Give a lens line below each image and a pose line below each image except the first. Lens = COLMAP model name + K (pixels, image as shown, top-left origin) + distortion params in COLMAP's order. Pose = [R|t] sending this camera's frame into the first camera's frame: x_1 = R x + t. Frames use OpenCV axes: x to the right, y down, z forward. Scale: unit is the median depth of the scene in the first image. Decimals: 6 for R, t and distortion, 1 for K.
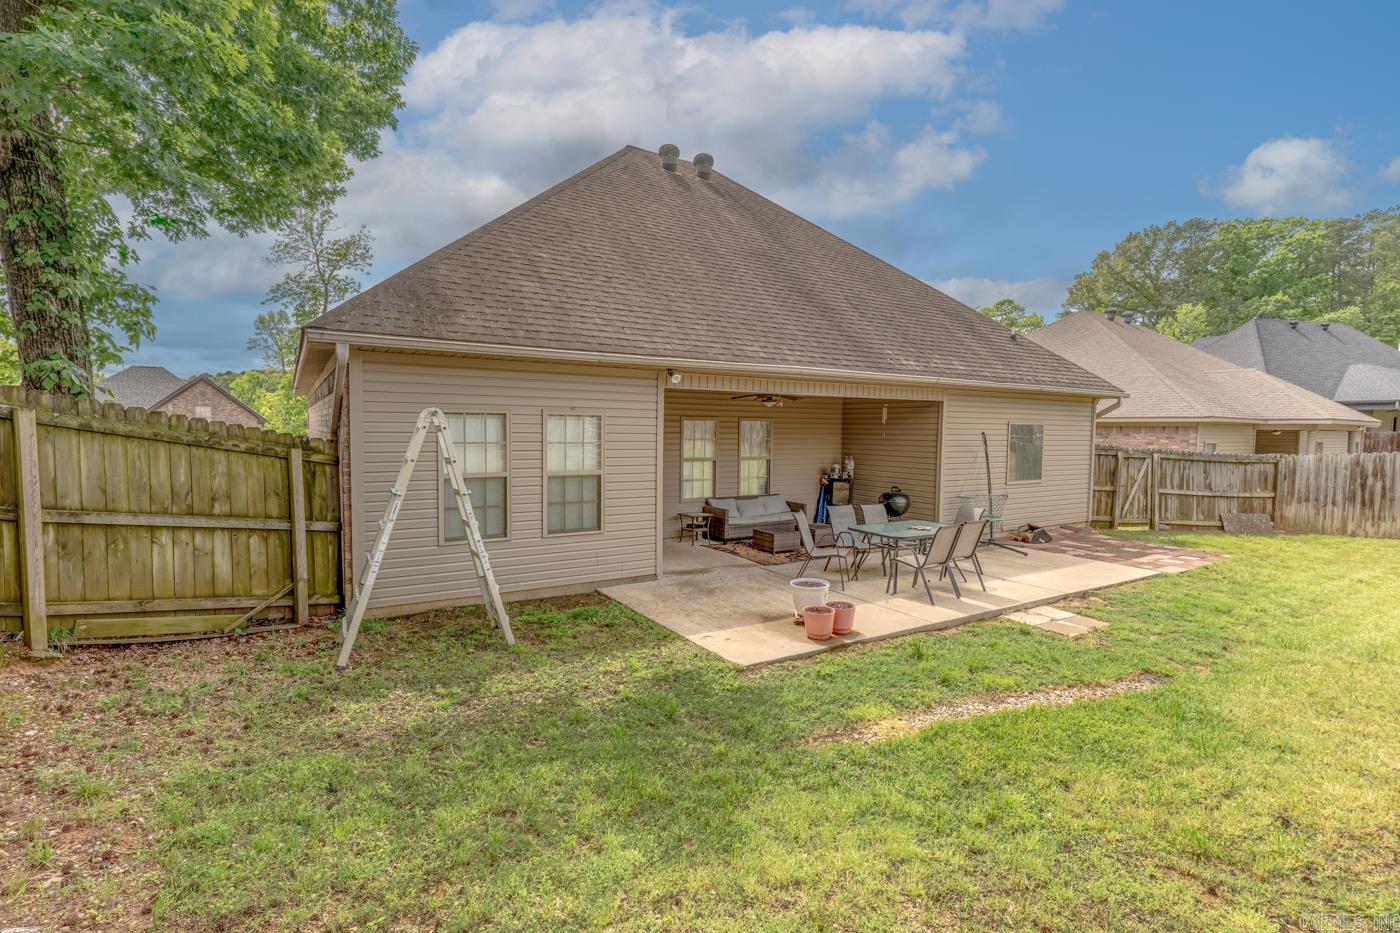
lens RADIAL K [[667.1, 0, 741.2], [0, 667.1, 451.8], [0, 0, 1]] dist [-0.004280, 0.004159]
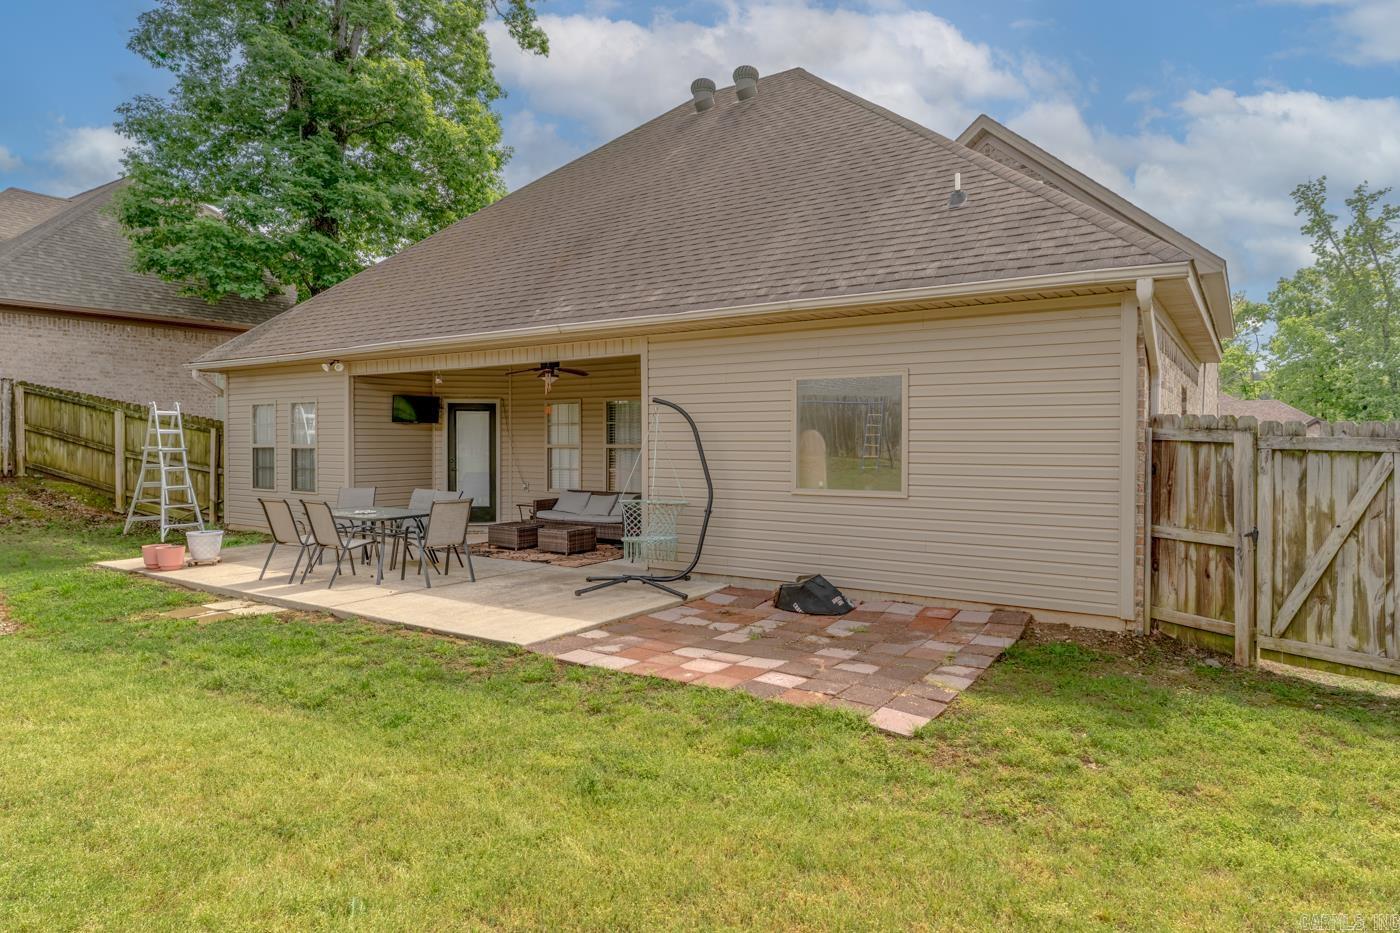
lens RADIAL K [[834.0, 0, 690.4], [0, 834.0, 454.7], [0, 0, 1]] dist [-0.014385, 0.005538]
pose [[0.379744, 0.004931, -0.925079, 1.063511], [-0.025506, 0.999661, -0.005141, 0.025361], [0.924740, 0.025547, 0.379741, 0.729076]]
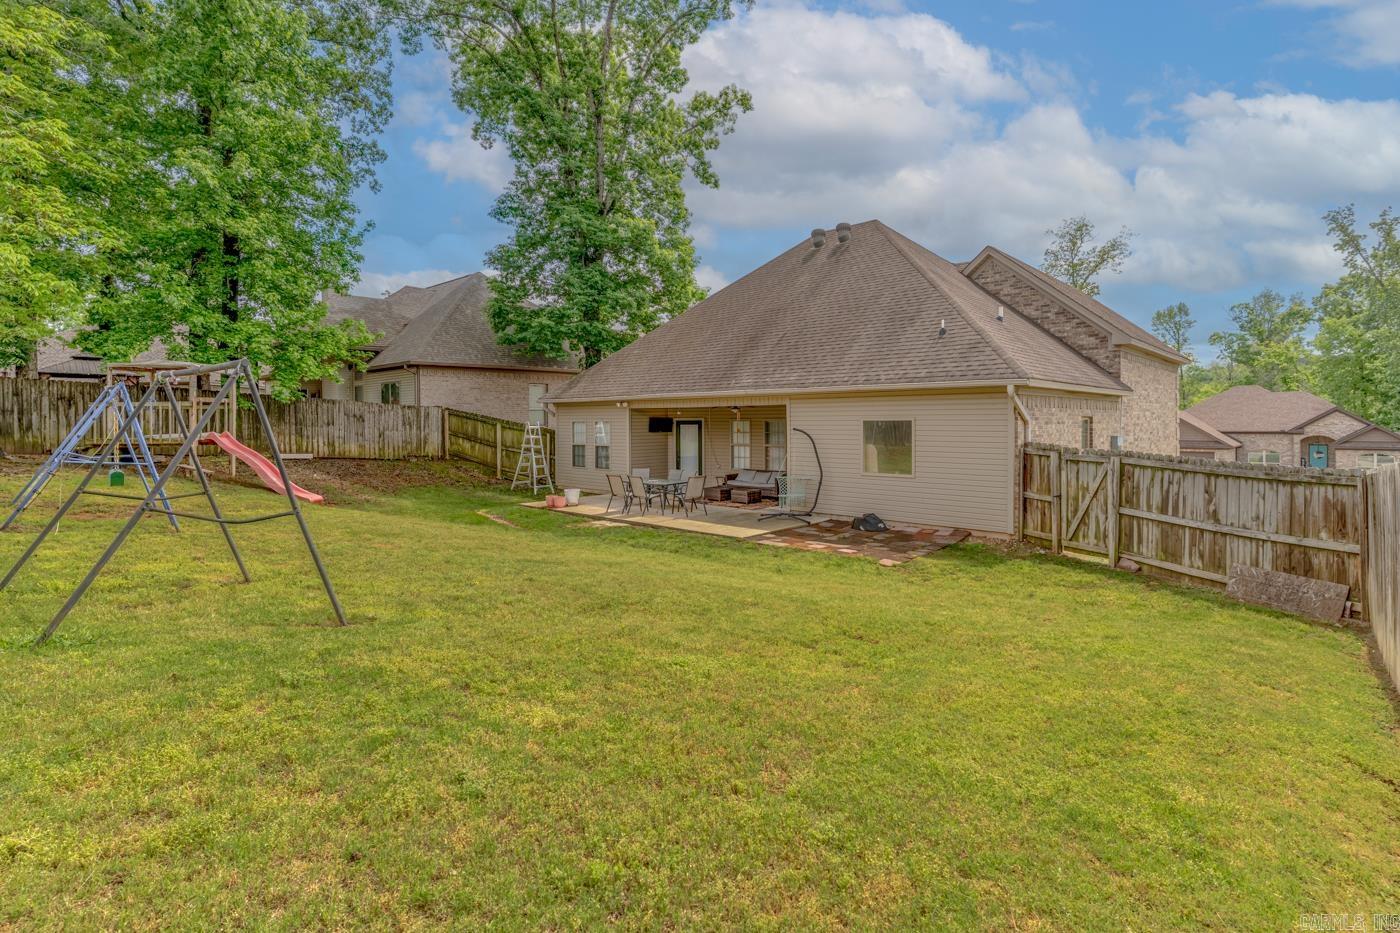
lens RADIAL K [[667.1, 0, 701.8], [0, 667.1, 437.6], [0, 0, 1]] dist [-0.004280, 0.004159]
pose [[0.225997, 0.011723, -0.974058, 1.540800], [-0.024850, 0.999672, 0.006266, -0.014334], [0.973811, 0.022790, 0.226214, 0.530772]]
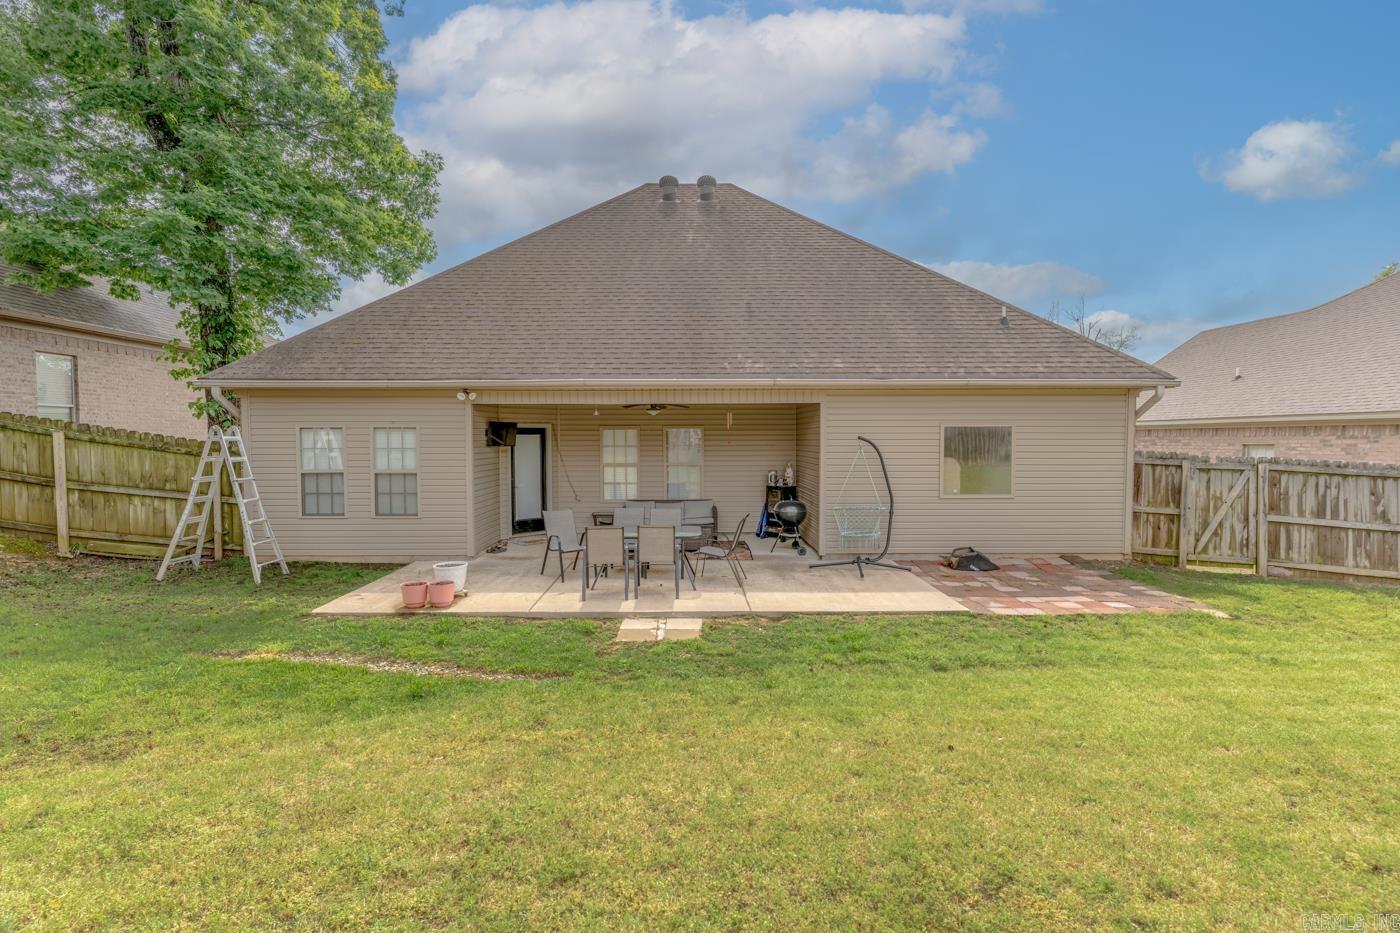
lens RADIAL K [[667.1, 0, 689.3], [0, 667.1, 458.5], [0, 0, 1]] dist [-0.004280, 0.004159]
pose [[0.845377, 0.004670, -0.534149, 0.623547], [-0.007185, 0.999971, -0.002629, 0.003937], [0.534121, 0.006061, 0.845386, 0.126309]]
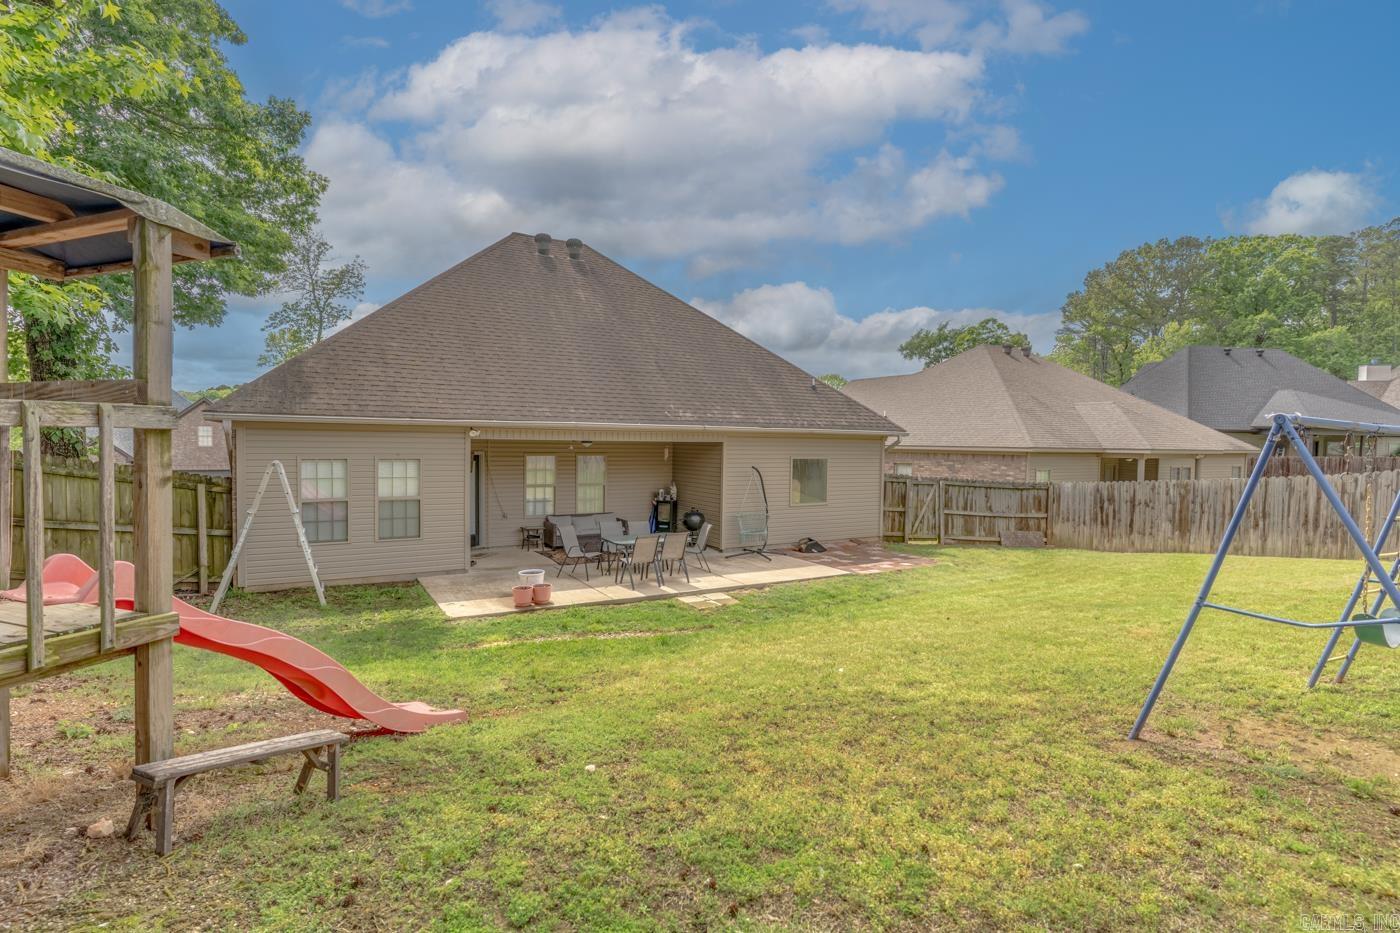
lens RADIAL K [[667.1, 0, 718.6], [0, 667.1, 455.3], [0, 0, 1]] dist [-0.004280, 0.004159]
pose [[0.999480, 0.004097, -0.031984, 0.324278], [-0.004680, 0.999824, -0.018181, -0.025687], [0.031904, 0.018321, 0.999323, -0.291442]]
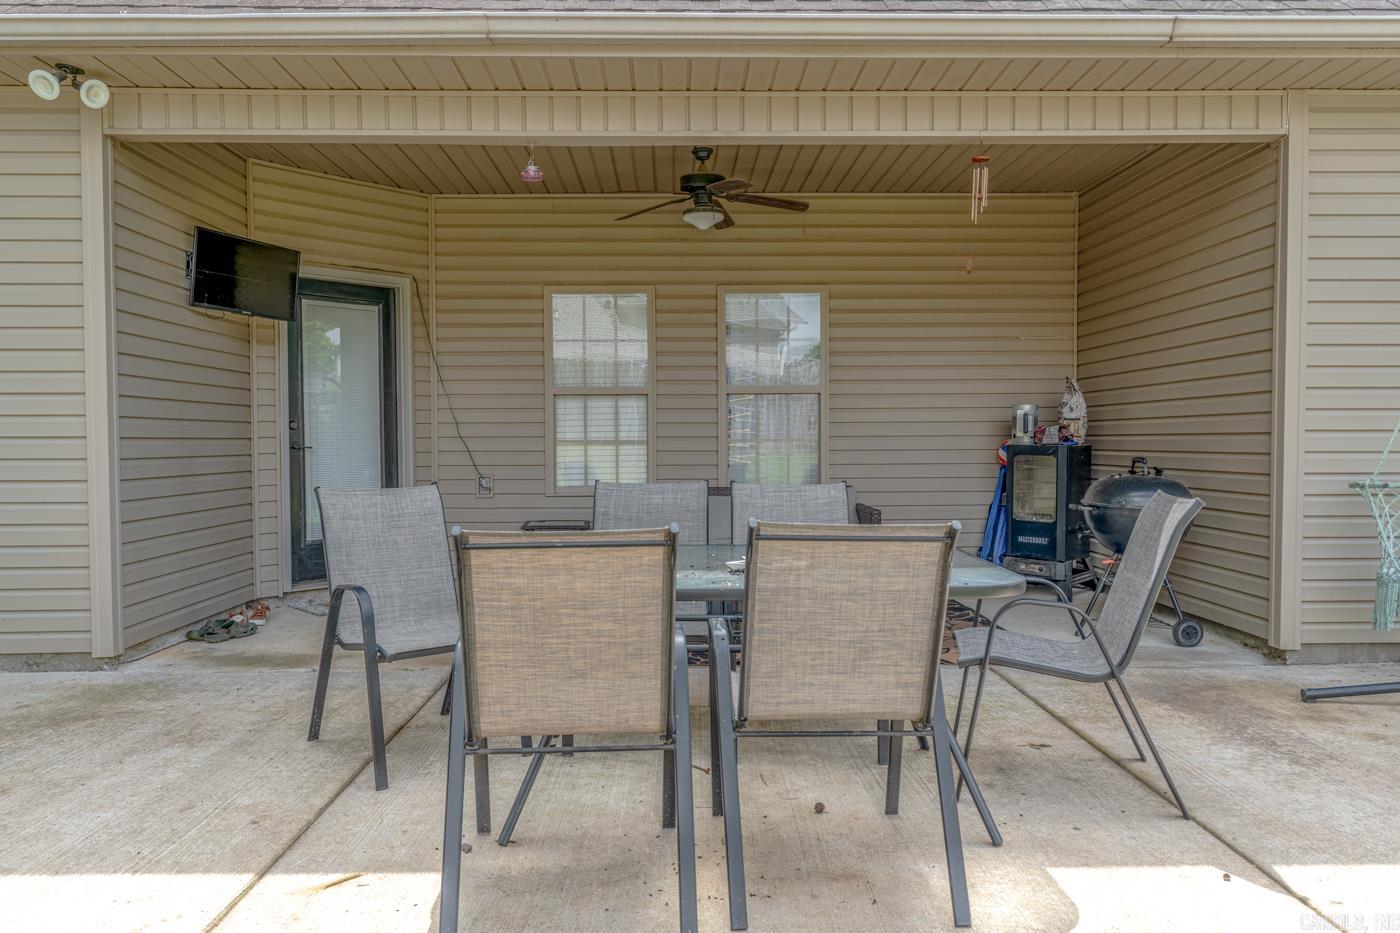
lens RADIAL K [[1011.0, 0, 688.1], [0, 1011.0, 462.6], [0, 0, 1]] dist [0.031211, 0.003640]
pose [[0.847695, -0.000879, -0.530484, 0.306545], [-0.004346, 0.999954, -0.008603, 0.060713], [0.530467, 0.009598, 0.847651, 0.507782]]
